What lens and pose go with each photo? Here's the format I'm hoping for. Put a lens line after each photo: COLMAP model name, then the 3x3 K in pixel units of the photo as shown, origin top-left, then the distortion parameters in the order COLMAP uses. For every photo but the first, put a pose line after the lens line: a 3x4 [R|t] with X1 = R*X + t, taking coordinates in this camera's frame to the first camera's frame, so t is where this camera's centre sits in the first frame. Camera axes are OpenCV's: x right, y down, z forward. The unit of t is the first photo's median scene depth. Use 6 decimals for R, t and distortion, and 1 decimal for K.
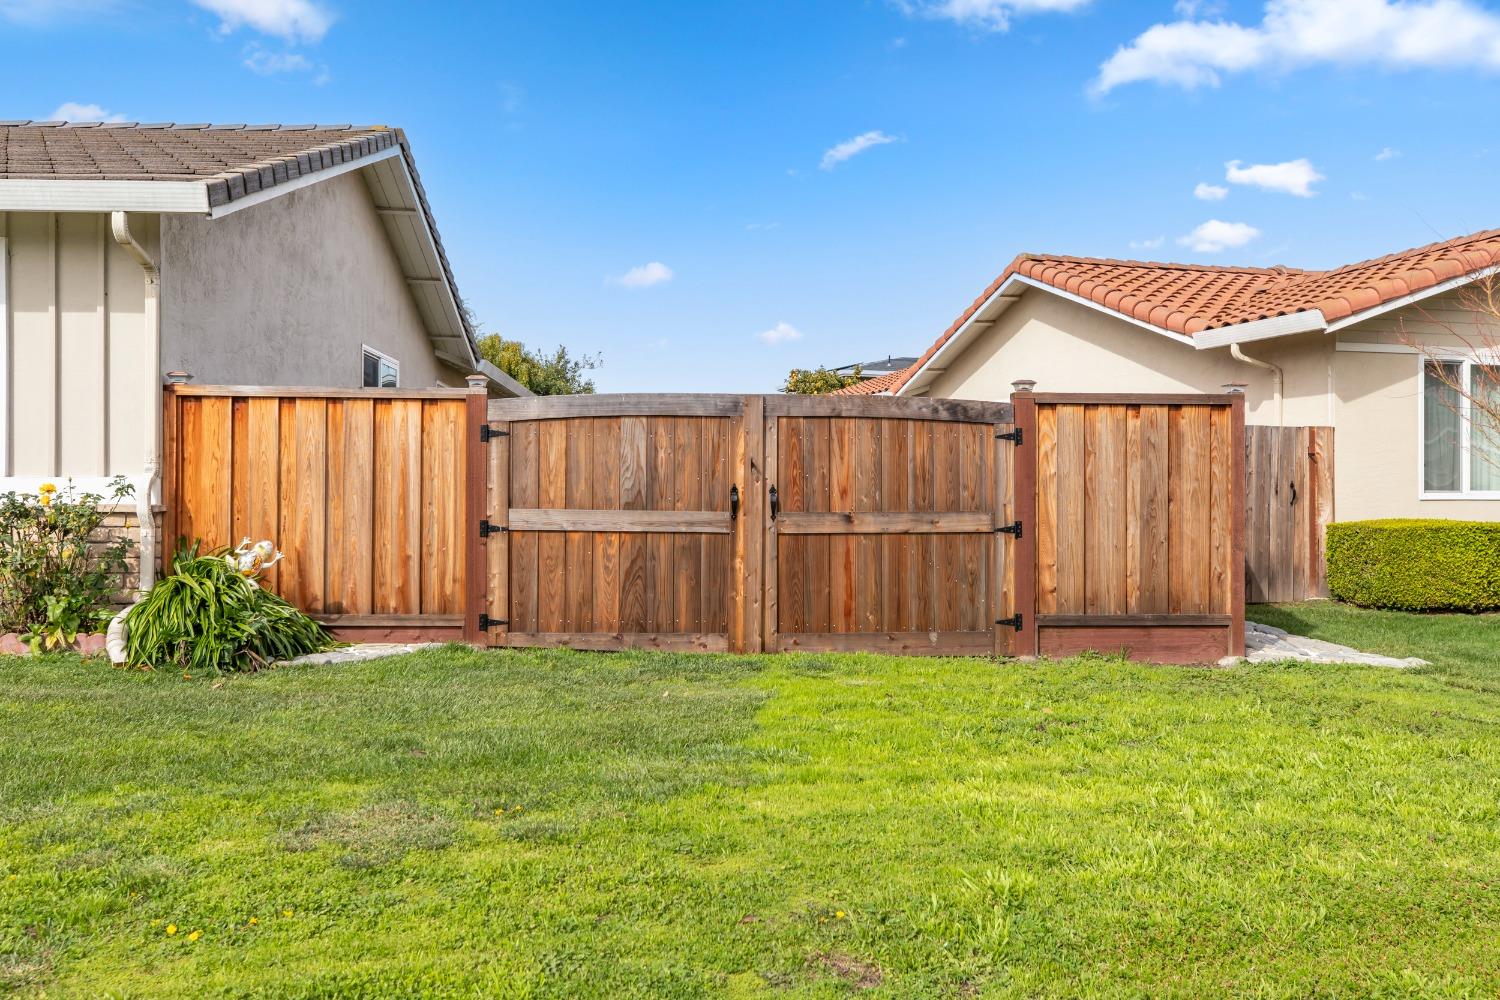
lens RADIAL K [[1346.2, 0, 750.4], [0, 1346.2, 496.4], [0, 0, 1]] dist [0.016598, 0.003689]
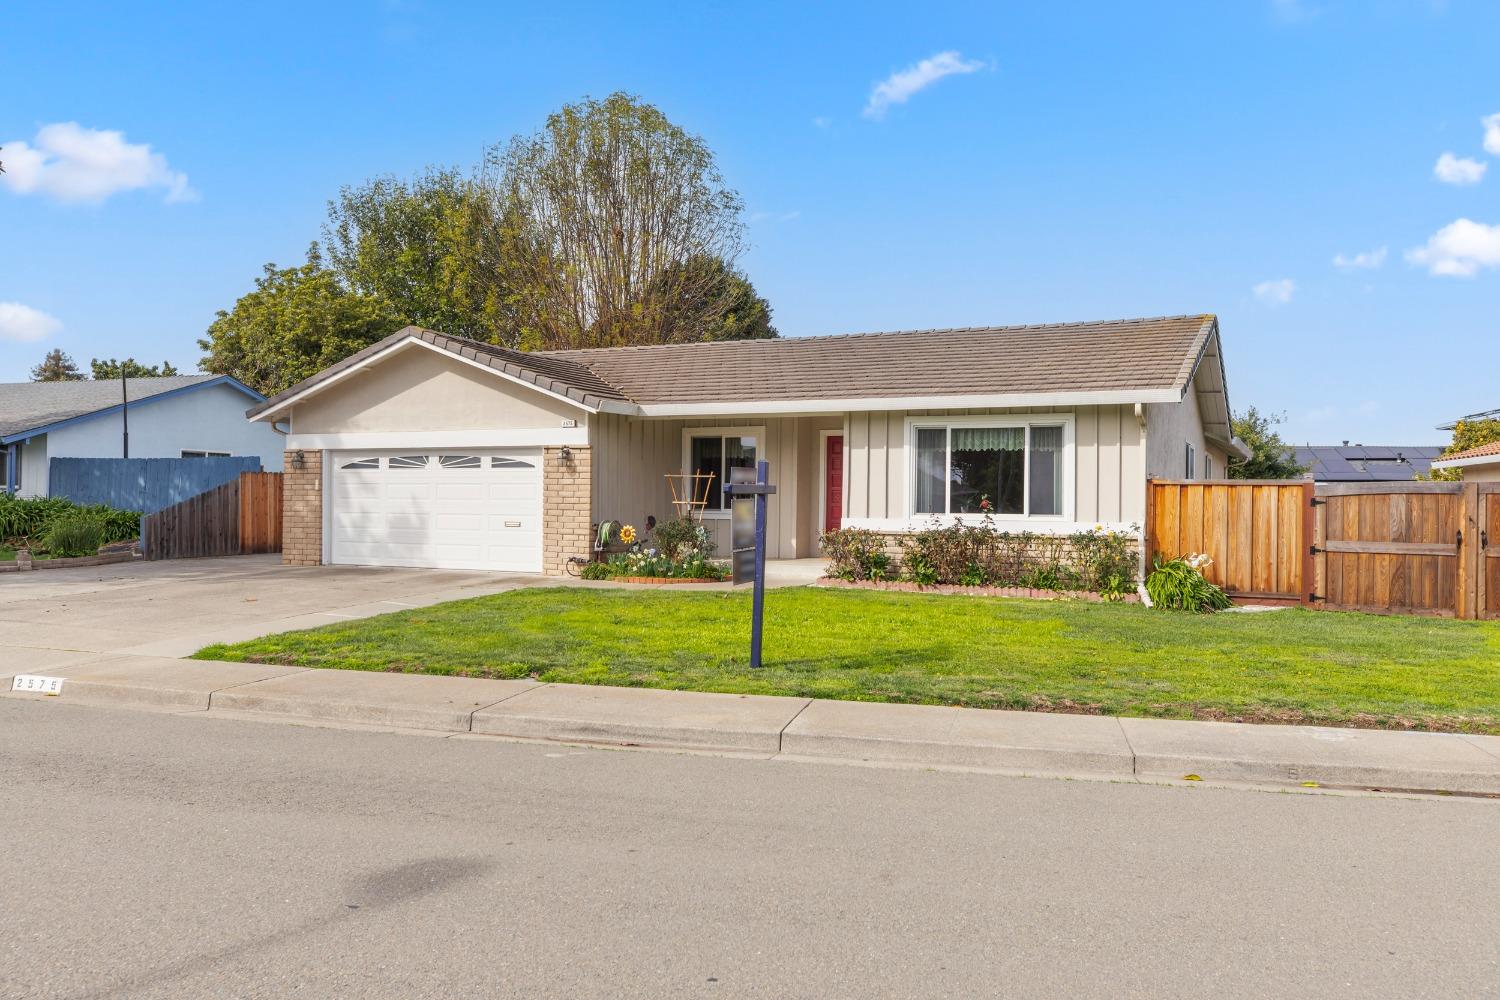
lens RADIAL K [[1181.3, 0, 748.3], [0, 1181.3, 502.5], [0, 0, 1]] dist [-0.001562, -0.006430]
pose [[0.879734, 0.003133, -0.475457, -0.102040], [-0.007751, 0.999940, -0.007753, -0.026708], [0.475404, 0.010506, 0.879705, -0.921682]]
